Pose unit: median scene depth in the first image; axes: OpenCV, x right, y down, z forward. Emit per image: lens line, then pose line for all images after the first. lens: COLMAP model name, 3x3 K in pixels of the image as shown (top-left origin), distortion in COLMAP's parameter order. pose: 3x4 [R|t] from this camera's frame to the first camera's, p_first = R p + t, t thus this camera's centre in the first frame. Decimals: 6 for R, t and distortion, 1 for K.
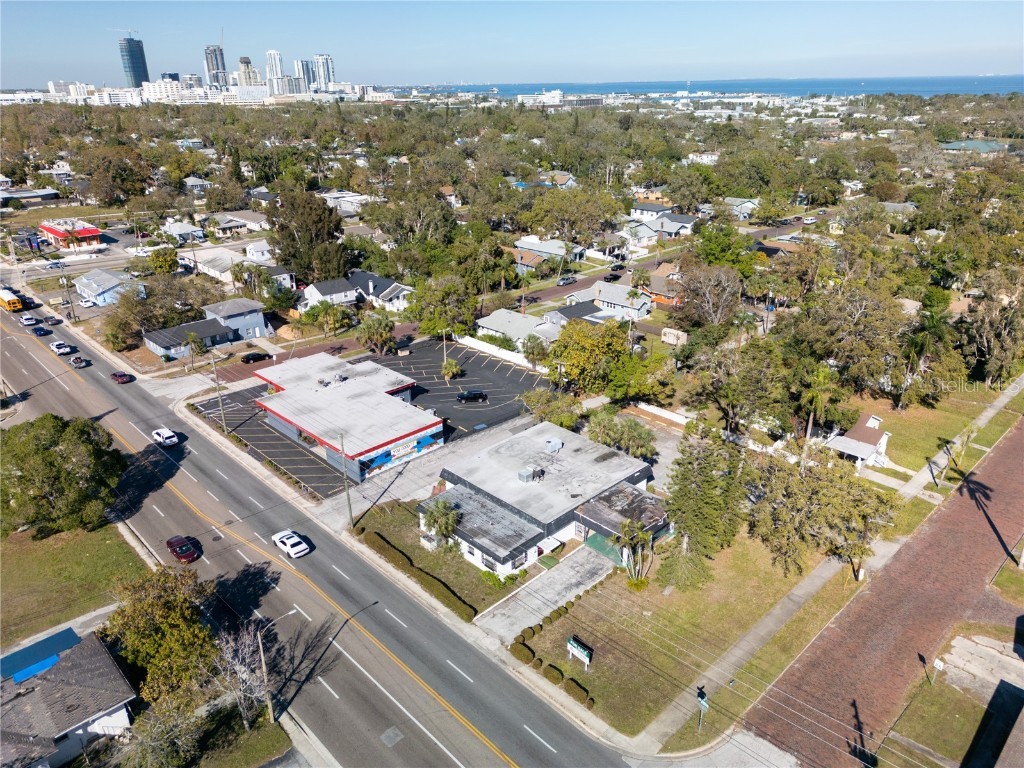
lens RADIAL K [[719.0, 0, 512.0], [0, 719.0, 384.0], [0, 0, 1]] dist [0.055335, -0.052831]
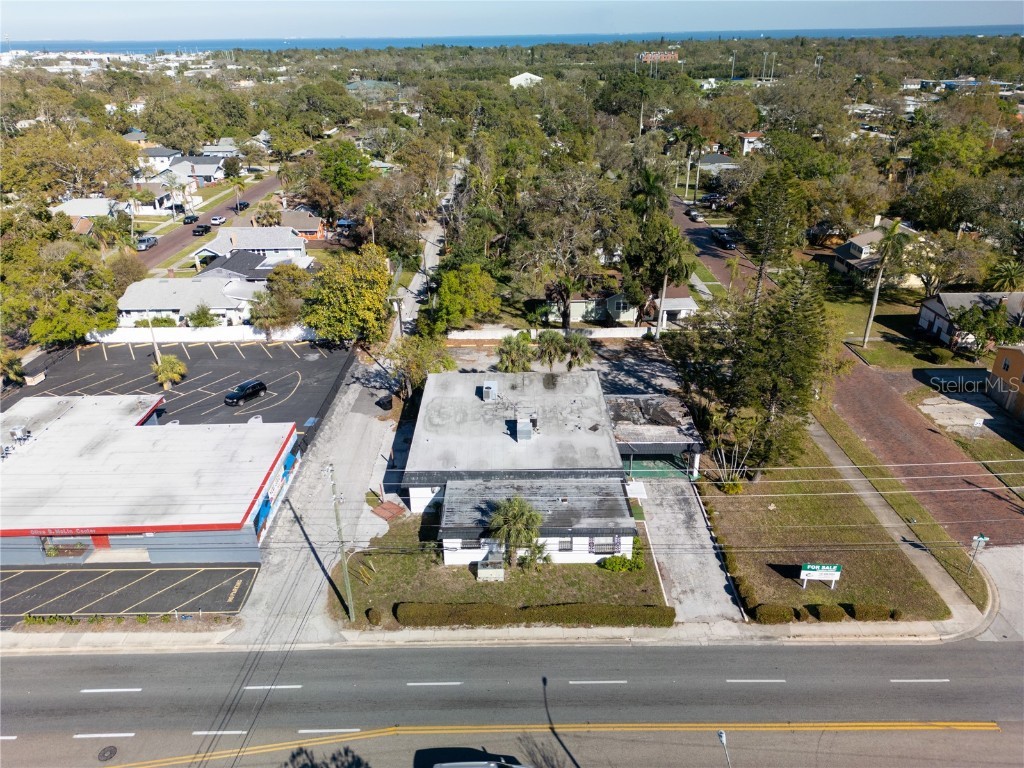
lens RADIAL K [[719.0, 0, 512.0], [0, 719.0, 384.0], [0, 0, 1]] dist [0.055335, -0.052831]
pose [[0.692191, -0.312196, 0.650695, -0.439225], [0.283951, 0.946690, 0.152152, -0.030330], [-0.663508, 0.079448, 0.743939, 0.458786]]
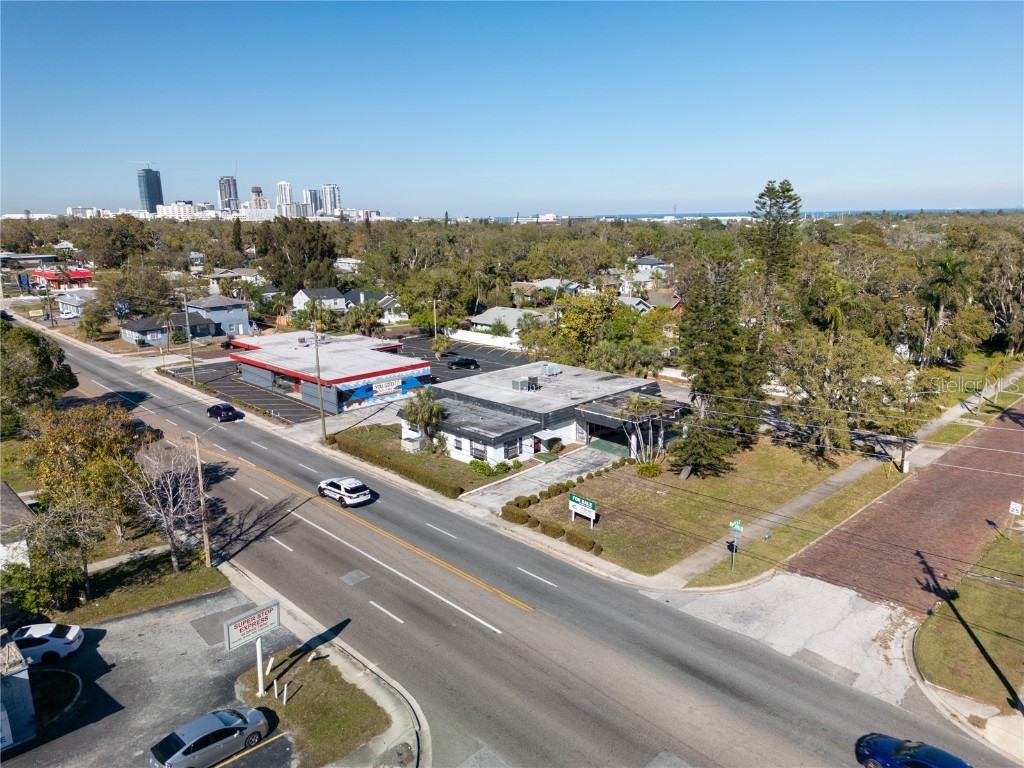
lens RADIAL K [[719.0, 0, 512.0], [0, 719.0, 384.0], [0, 0, 1]] dist [0.055335, -0.052831]
pose [[0.999987, -0.003368, 0.003847, 0.005358], [0.003958, 0.986228, -0.165345, 0.272057], [-0.003237, 0.165358, 0.986228, 0.112246]]
